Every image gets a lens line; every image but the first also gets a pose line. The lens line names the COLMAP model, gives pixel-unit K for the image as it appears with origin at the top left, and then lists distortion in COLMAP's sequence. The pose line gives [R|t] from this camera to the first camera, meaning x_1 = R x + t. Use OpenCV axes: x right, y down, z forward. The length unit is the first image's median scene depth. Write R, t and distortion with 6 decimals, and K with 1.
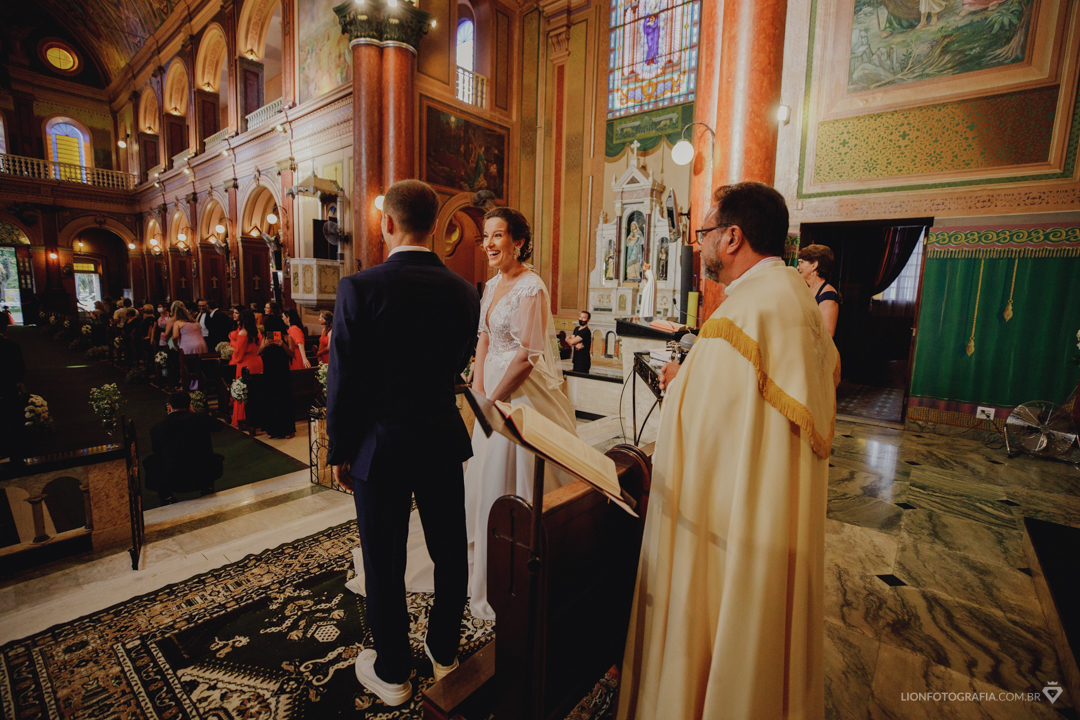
lens RADIAL K [[494.2, 0, 540.0], [0, 494.2, 360.0], [0, 0, 1]] dist [-0.040963, 0.011981]
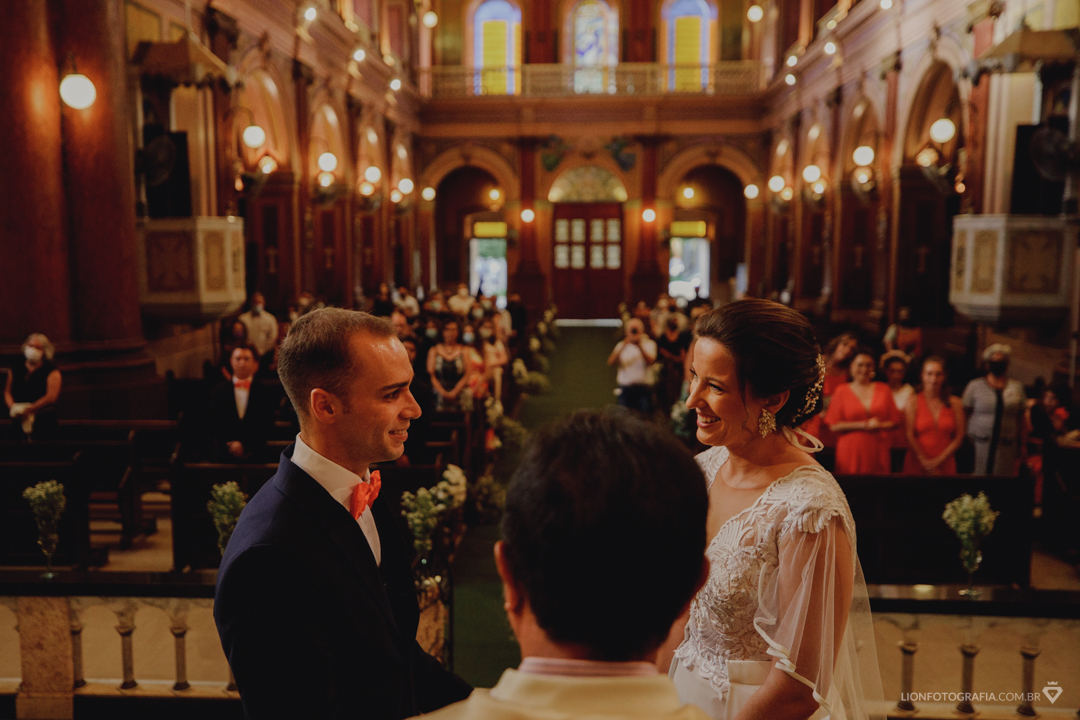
lens RADIAL K [[1071.9, 0, 503.8], [0, 1071.9, 383.5], [0, 0, 1]] dist [0.010518, 0.033296]
pose [[0.574192, 0.078461, -0.814953, 0.058682], [-0.090560, 0.995376, 0.032026, -0.028539], [0.813697, 0.055413, 0.578642, 0.042304]]
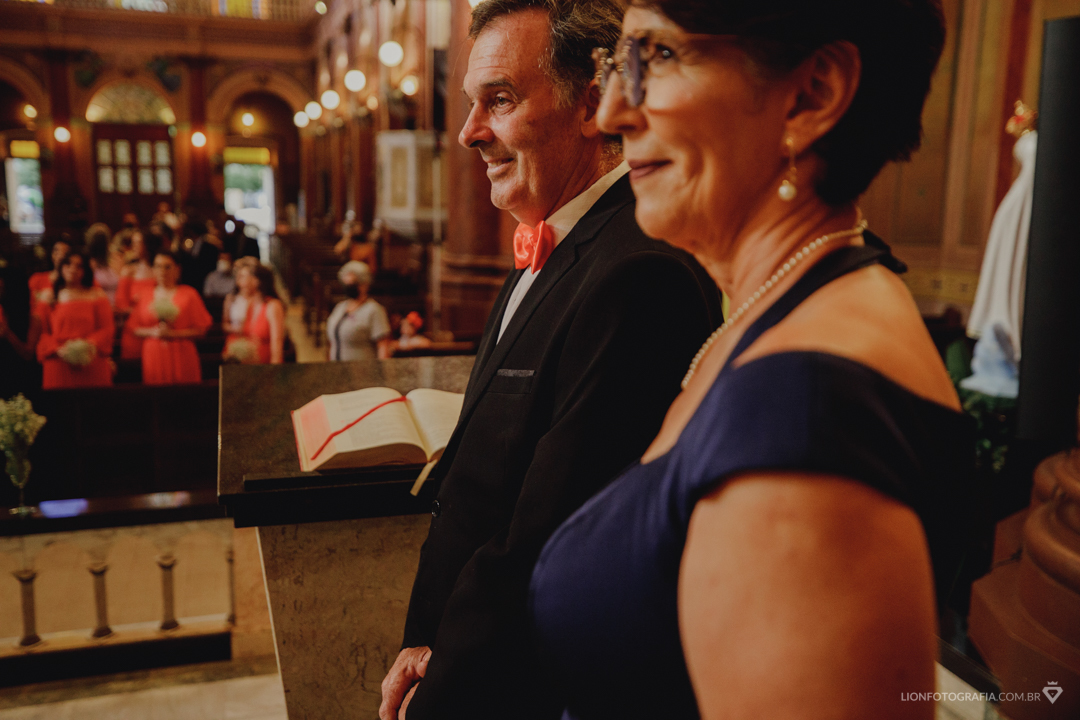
lens RADIAL K [[1012.8, 0, 540.0], [0, 1012.8, 360.0], [0, 0, 1]] dist [0.019797, 0.040083]
pose [[0.835807, 0.081352, -0.542962, 0.118002], [-0.065686, 0.996675, 0.048219, -0.028951], [0.545080, -0.004637, 0.838372, 0.161819]]
